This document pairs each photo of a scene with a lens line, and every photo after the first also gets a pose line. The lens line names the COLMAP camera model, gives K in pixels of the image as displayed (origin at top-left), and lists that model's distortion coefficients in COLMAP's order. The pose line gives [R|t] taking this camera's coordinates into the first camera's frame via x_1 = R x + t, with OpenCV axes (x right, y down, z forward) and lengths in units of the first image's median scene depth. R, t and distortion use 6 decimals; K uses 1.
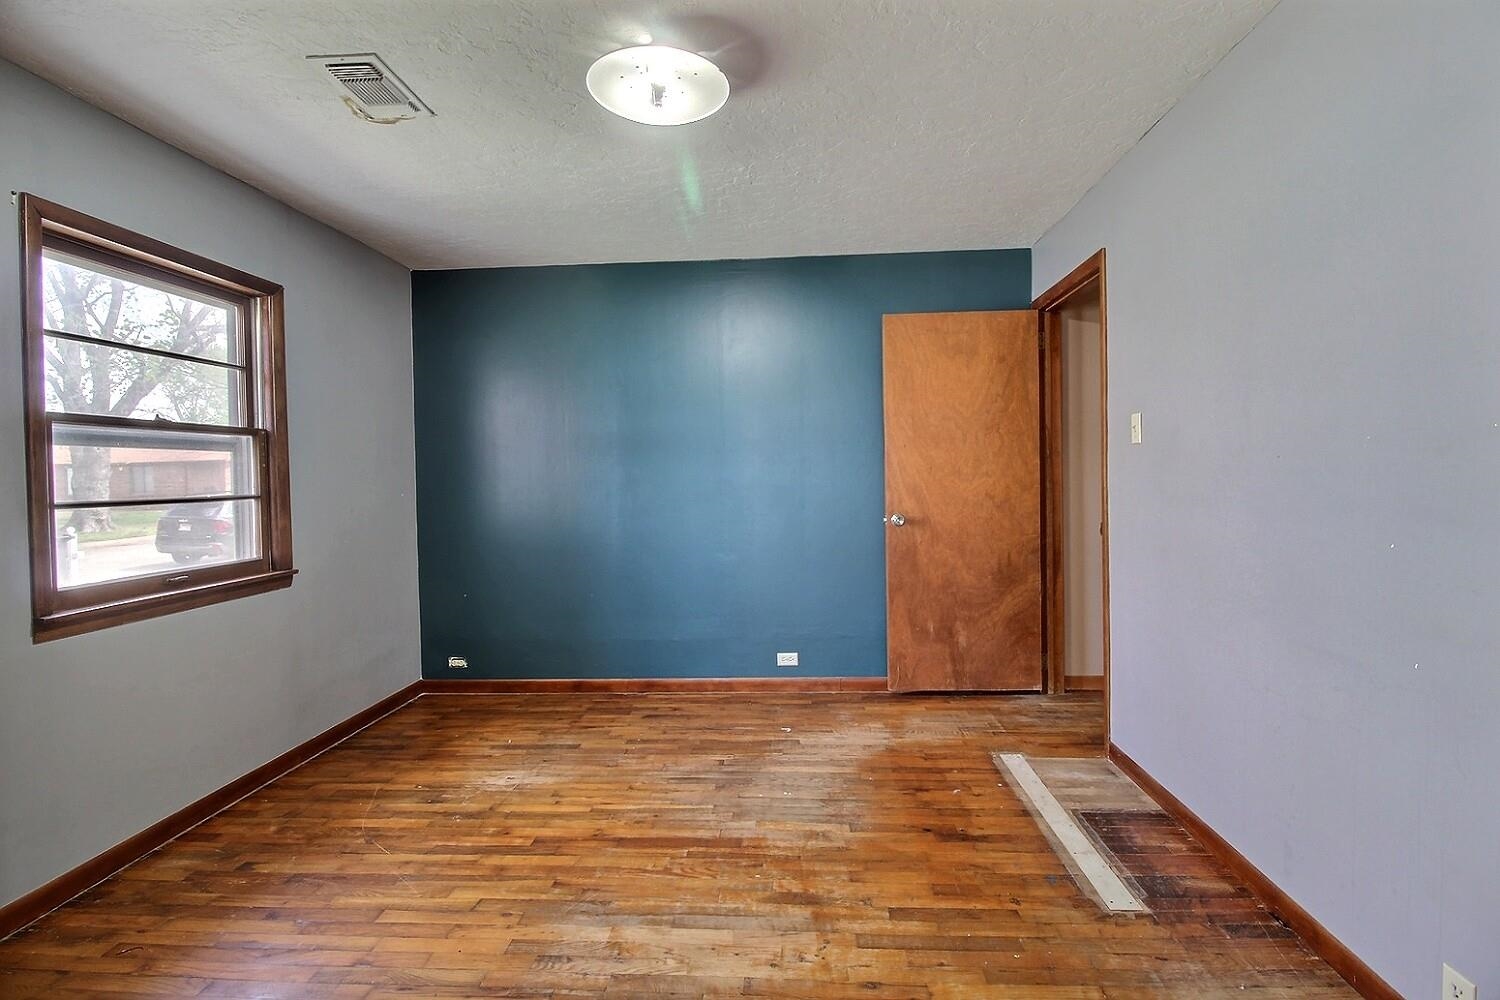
lens RADIAL K [[713.0, 0, 759.6], [0, 713.0, 484.8], [0, 0, 1]] dist [-0.002568, -0.001818]
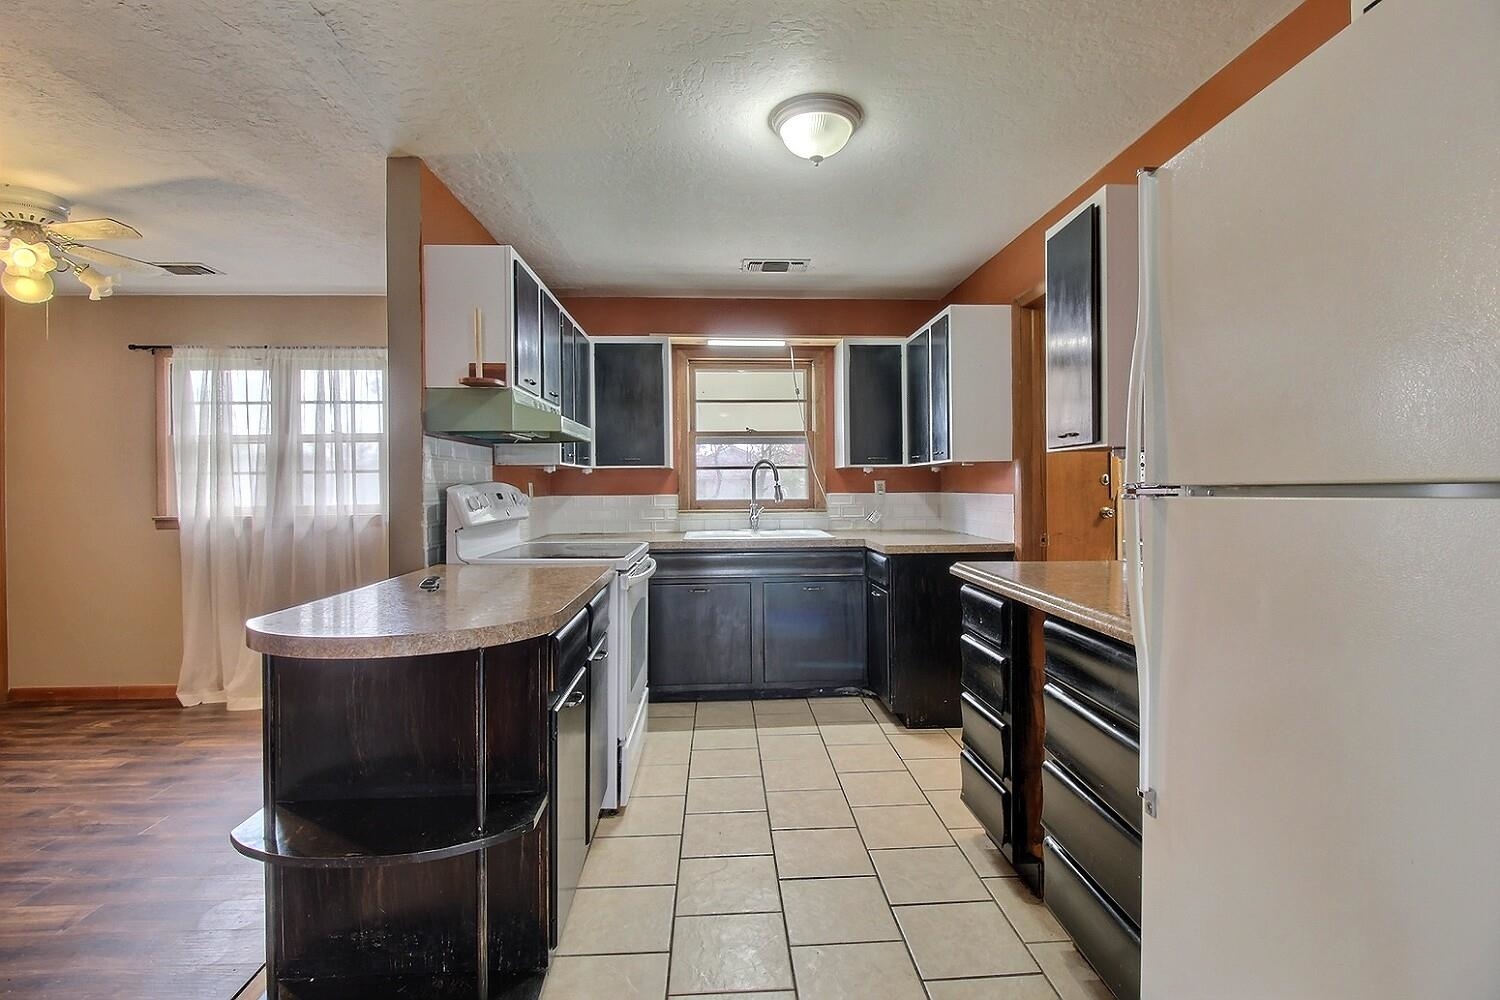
lens RADIAL K [[713.0, 0, 759.6], [0, 713.0, 484.8], [0, 0, 1]] dist [-0.002568, -0.001818]
pose [[0.117703, 0.015630, -0.992926, 1.537500], [-0.009723, 0.999846, 0.014586, 0.047776], [0.993001, 0.007937, 0.117837, 0.846266]]
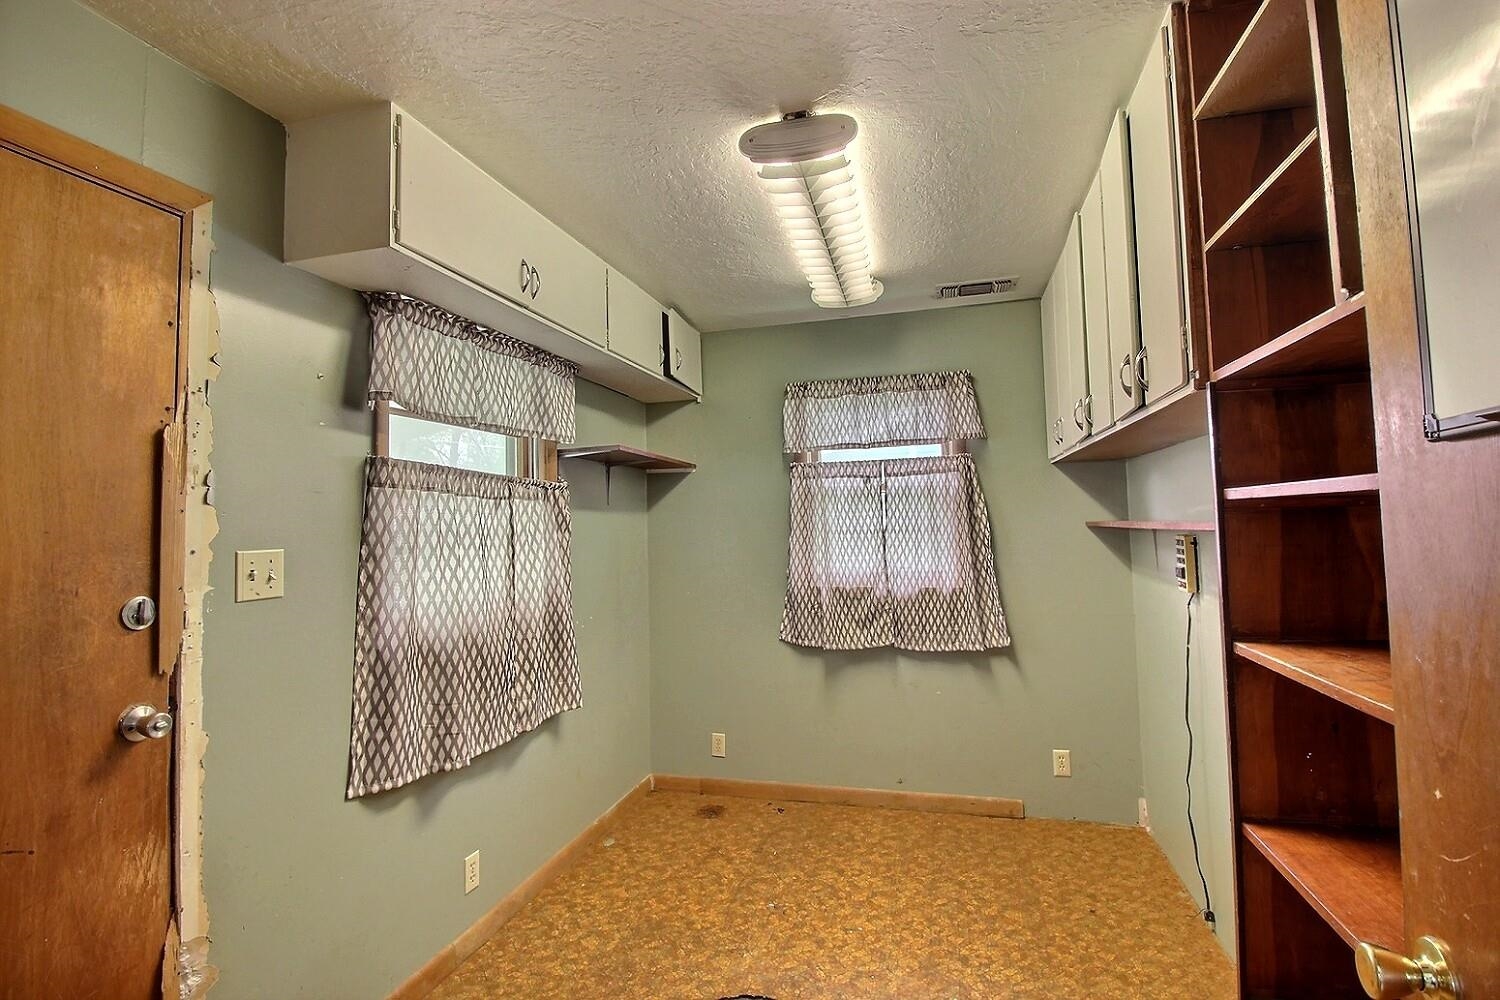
lens RADIAL K [[713.0, 0, 759.6], [0, 713.0, 484.8], [0, 0, 1]] dist [-0.002568, -0.001818]
pose [[0.977338, -0.018408, -0.210884, -0.022697], [0.004091, 0.997668, -0.068128, -0.028621], [0.211646, 0.065721, 0.975134, 1.753709]]
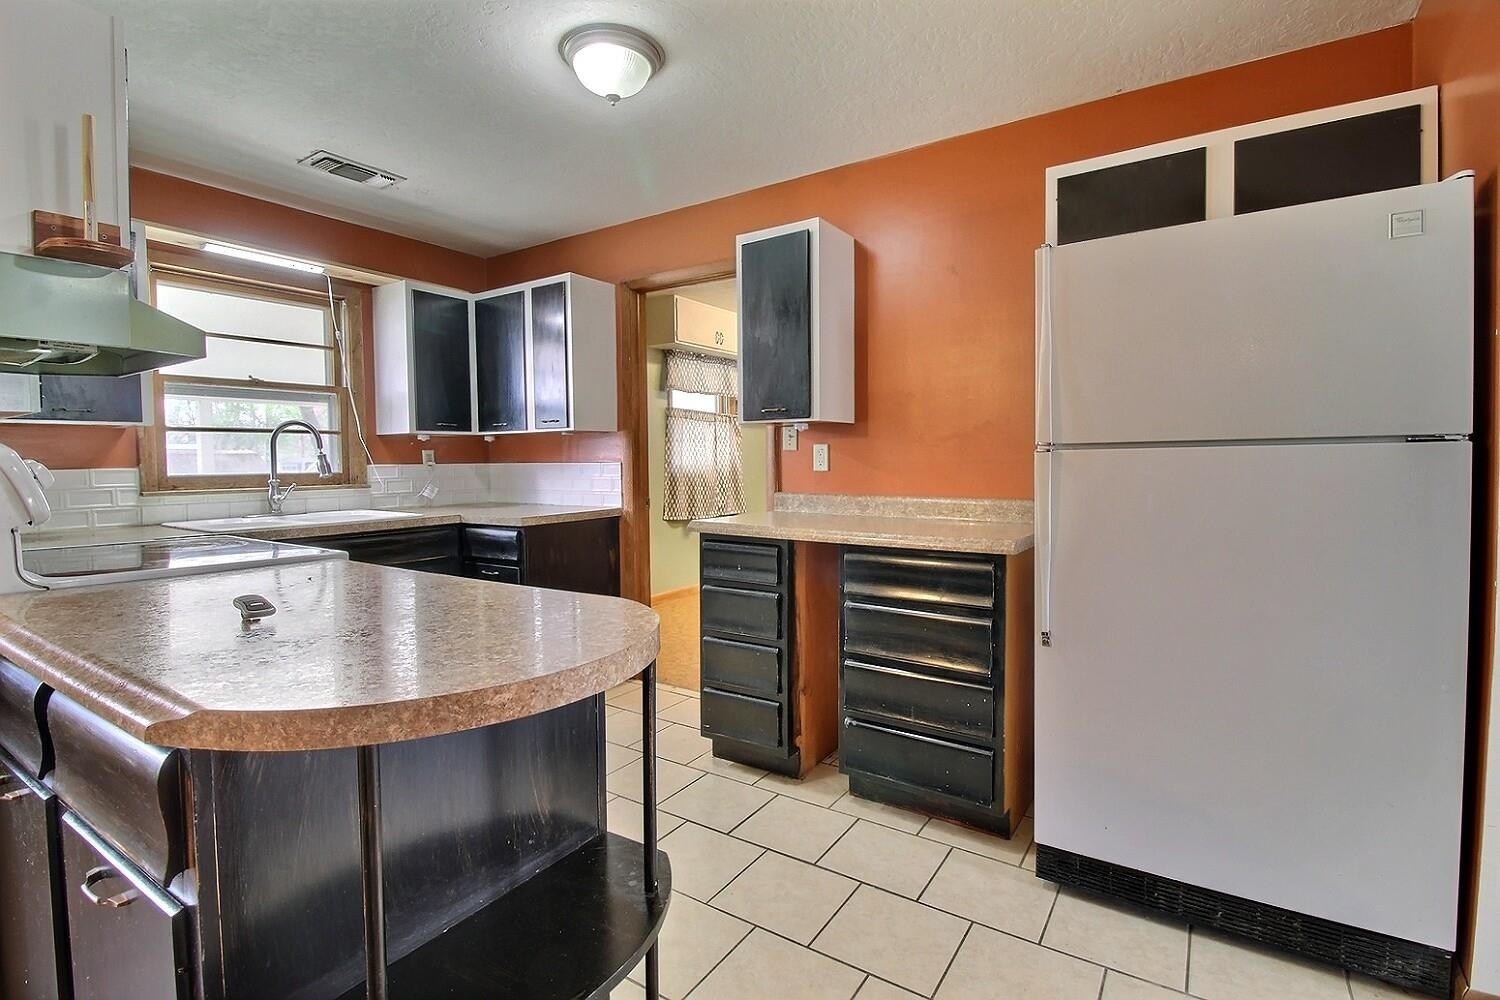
lens RADIAL K [[713.0, 0, 759.6], [0, 713.0, 484.8], [0, 0, 1]] dist [-0.002568, -0.001818]
pose [[0.866803, 0.026350, -0.497954, 1.091708], [-0.011970, 0.999415, 0.032049, 0.088952], [0.498507, -0.021819, 0.866611, 0.161550]]
